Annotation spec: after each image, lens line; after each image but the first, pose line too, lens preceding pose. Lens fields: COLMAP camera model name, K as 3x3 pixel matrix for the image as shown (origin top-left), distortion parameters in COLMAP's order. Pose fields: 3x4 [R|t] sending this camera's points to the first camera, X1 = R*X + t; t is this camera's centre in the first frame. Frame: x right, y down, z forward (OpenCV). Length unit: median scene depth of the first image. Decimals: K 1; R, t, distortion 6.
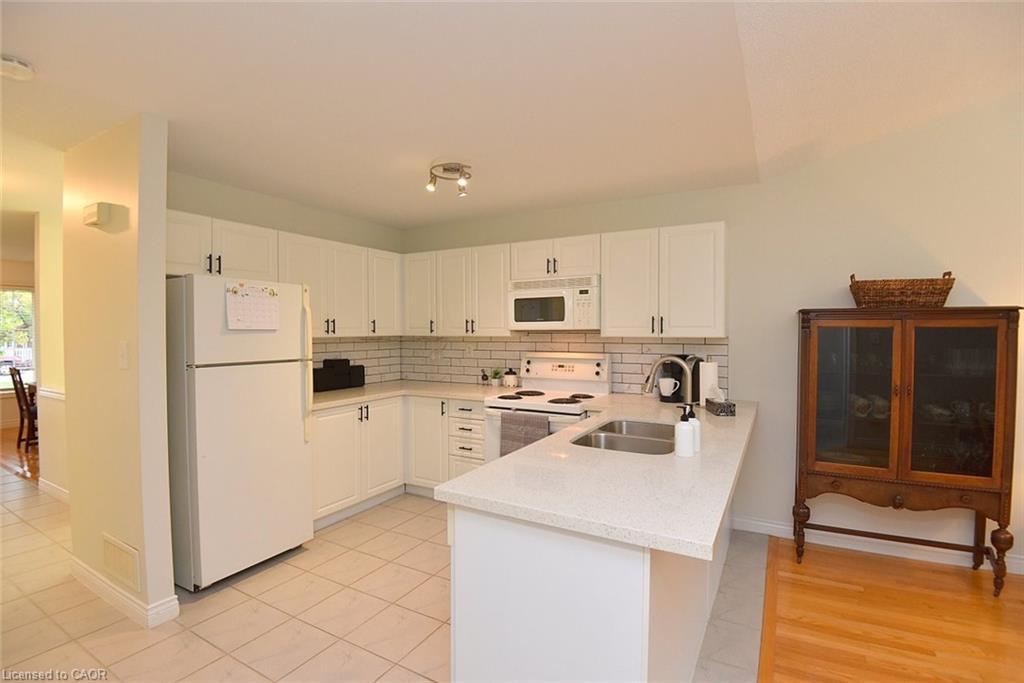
lens RADIAL K [[477.5, 0, 513.3], [0, 477.5, 337.4], [0, 0, 1]] dist [-0.024639, -0.012628]
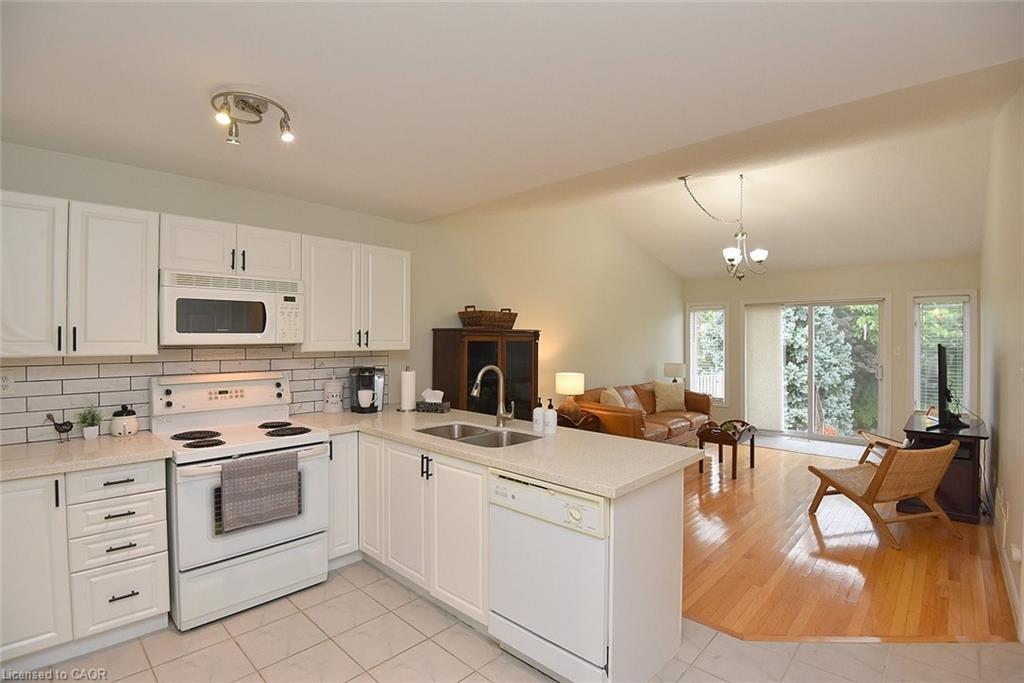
lens RADIAL K [[477.5, 0, 517.4], [0, 477.5, 338.1], [0, 0, 1]] dist [-0.024639, -0.012628]
pose [[0.234135, 0.002757, 0.972200, -0.676691], [0.013834, 0.999885, -0.006167, -0.018517], [-0.972106, 0.014894, 0.234070, 0.487347]]
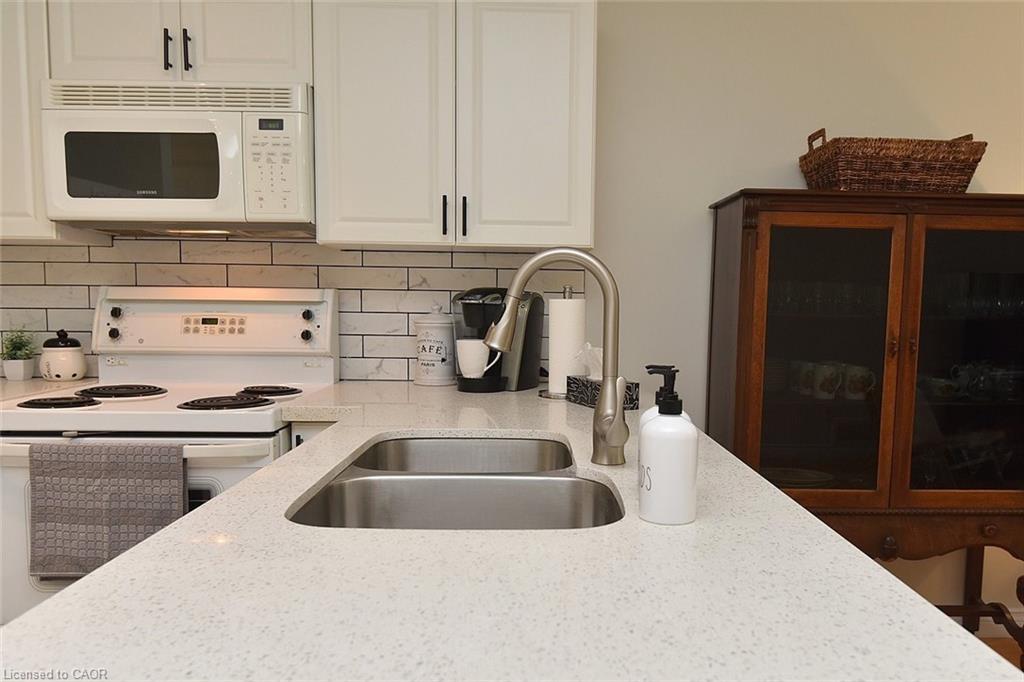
lens RADIAL K [[768.3, 0, 554.2], [0, 768.3, 371.9], [0, 0, 1]] dist [0.024699, -0.030589]
pose [[0.854990, -0.032679, 0.517614, 0.014081], [-0.006110, 0.997309, 0.073058, 0.070677], [-0.518609, -0.065626, 0.852489, 0.383827]]
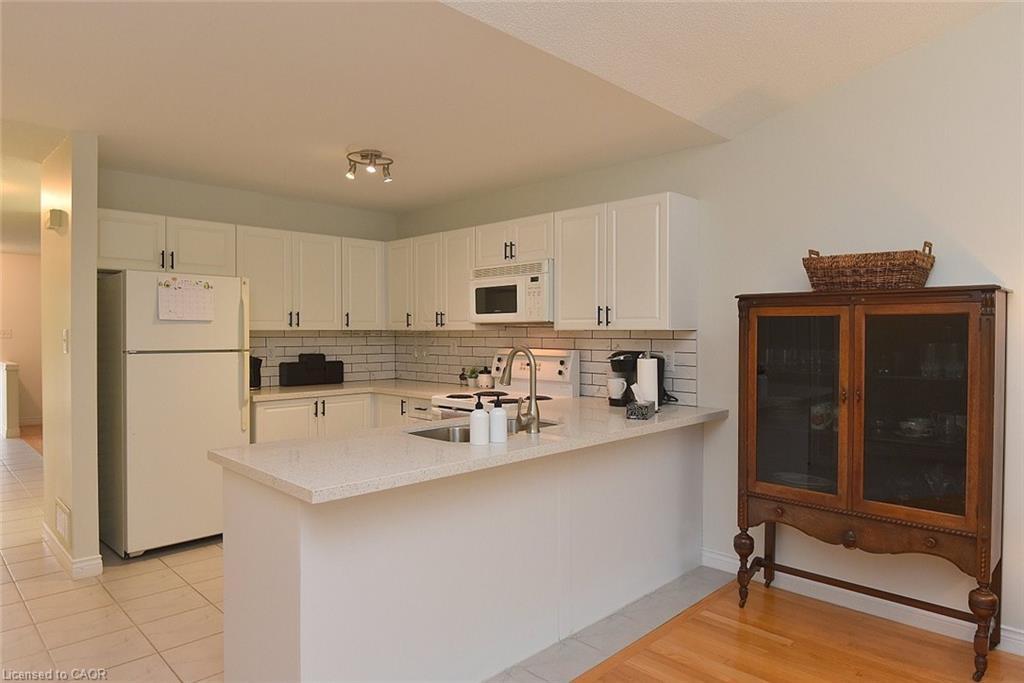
lens RADIAL K [[623.4, 0, 512.9], [0, 623.4, 337.0], [0, 0, 1]] dist [0.000682, -0.012553]
pose [[0.962694, 0.005510, -0.270536, 0.498857], [-0.007259, 0.999959, -0.005464, 0.021627], [0.270495, 0.007224, 0.962694, -0.144039]]
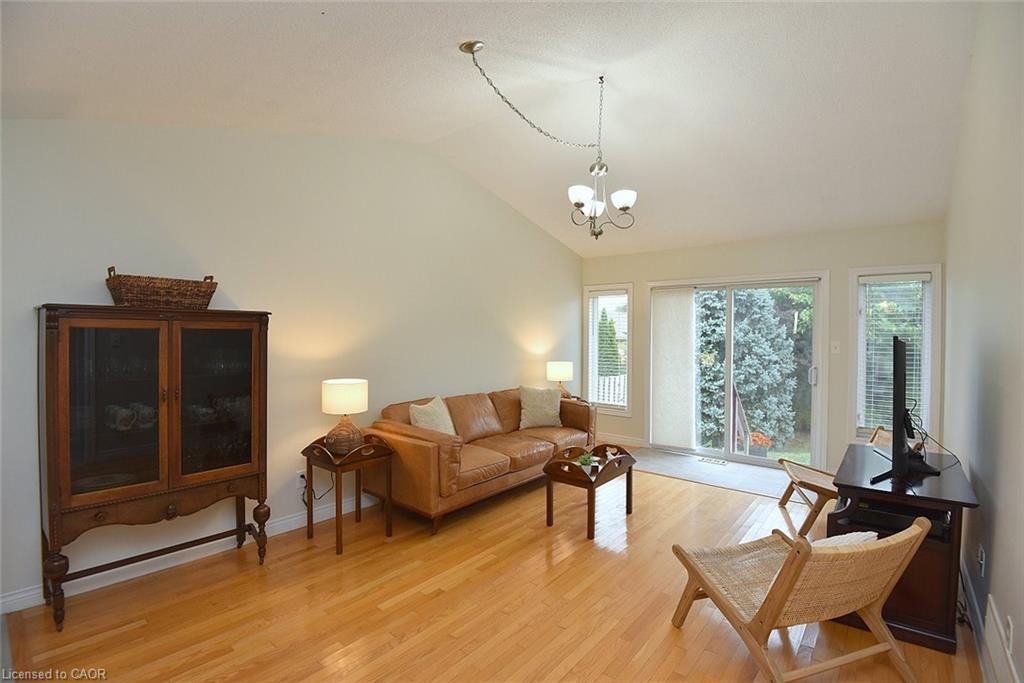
lens RADIAL K [[477.5, 0, 512.5], [0, 477.5, 338.5], [0, 0, 1]] dist [-0.024639, -0.012628]
pose [[0.170224, -0.008306, 0.985370, 0.007091], [0.009042, 0.999936, 0.006866, -0.001608], [-0.985364, 0.007741, 0.170288, 0.126904]]
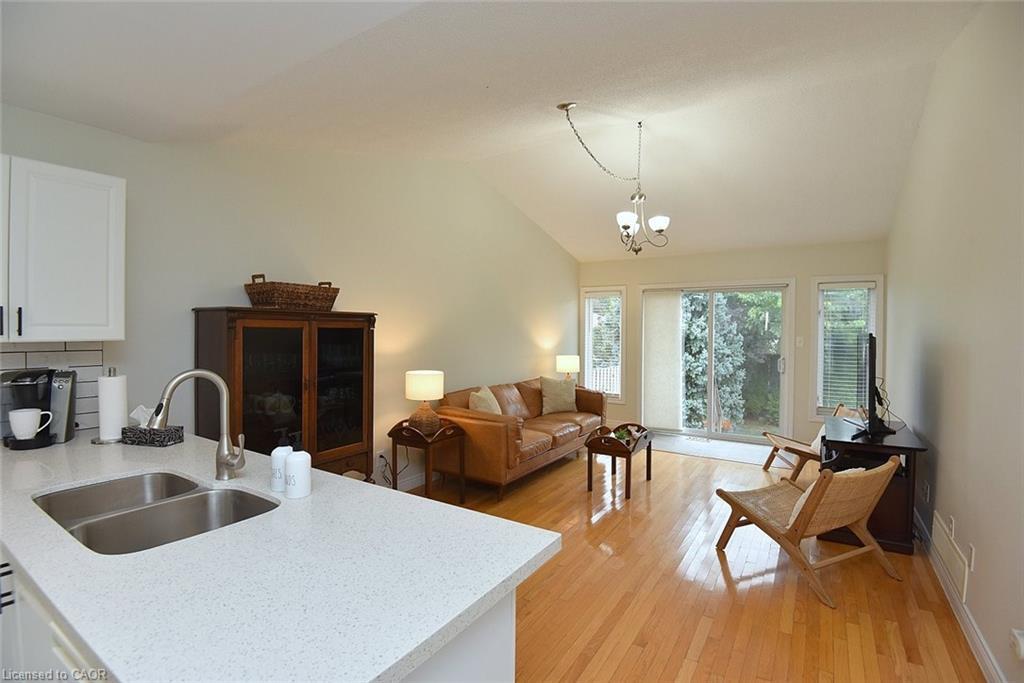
lens RADIAL K [[477.5, 0, 515.8], [0, 477.5, 339.1], [0, 0, 1]] dist [-0.024639, -0.012628]
pose [[0.052041, -0.018463, 0.998474, -0.246128], [0.010592, 0.999783, 0.017935, -0.008694], [-0.998589, 0.009643, 0.052225, 0.388700]]
